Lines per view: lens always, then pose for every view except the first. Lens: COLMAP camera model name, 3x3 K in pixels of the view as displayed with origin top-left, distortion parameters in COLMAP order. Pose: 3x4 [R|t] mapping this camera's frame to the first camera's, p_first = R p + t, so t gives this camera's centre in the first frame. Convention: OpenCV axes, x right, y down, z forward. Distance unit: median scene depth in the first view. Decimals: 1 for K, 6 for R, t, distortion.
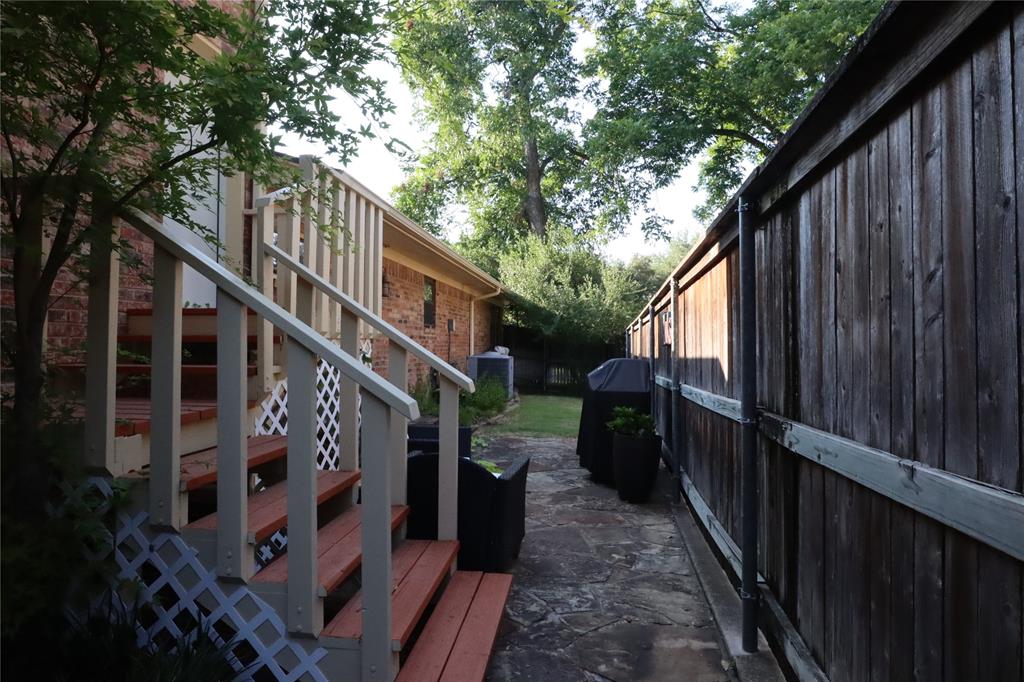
lens RADIAL K [[586.9, 0, 514.5], [0, 586.9, 335.3], [0, 0, 1]] dist [-0.044086, 0.028851]
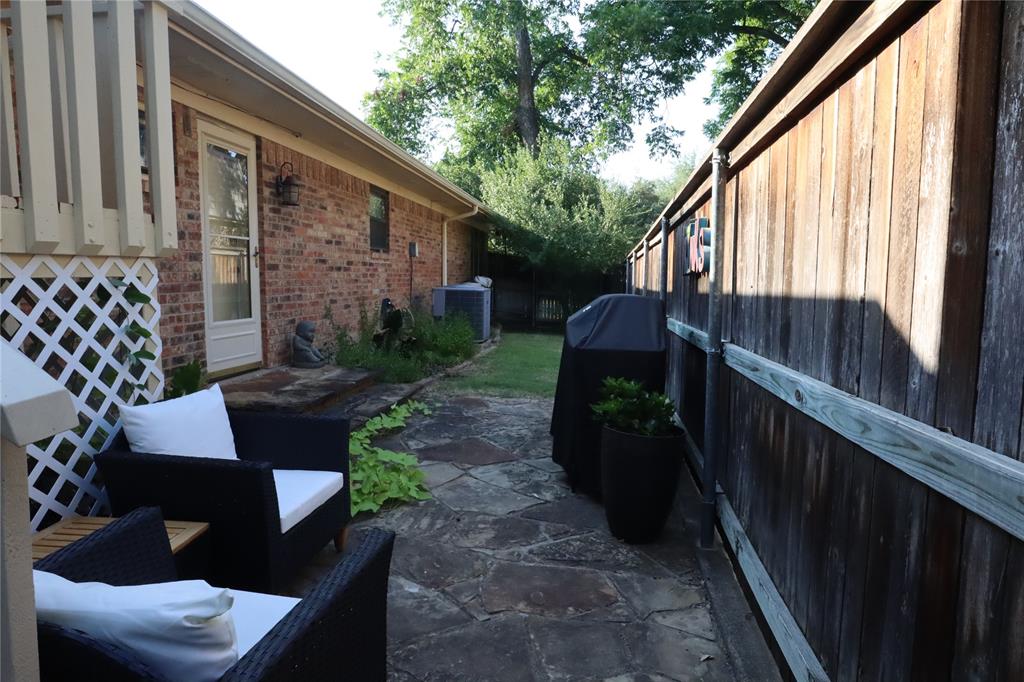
lens RADIAL K [[586.9, 0, 514.5], [0, 586.9, 335.3], [0, 0, 1]] dist [-0.044086, 0.028851]
pose [[0.999983, 0.005414, 0.002044, 0.022791], [-0.005616, 0.993106, 0.117088, 0.003304], [-0.001396, -0.117098, 0.993119, 0.123237]]
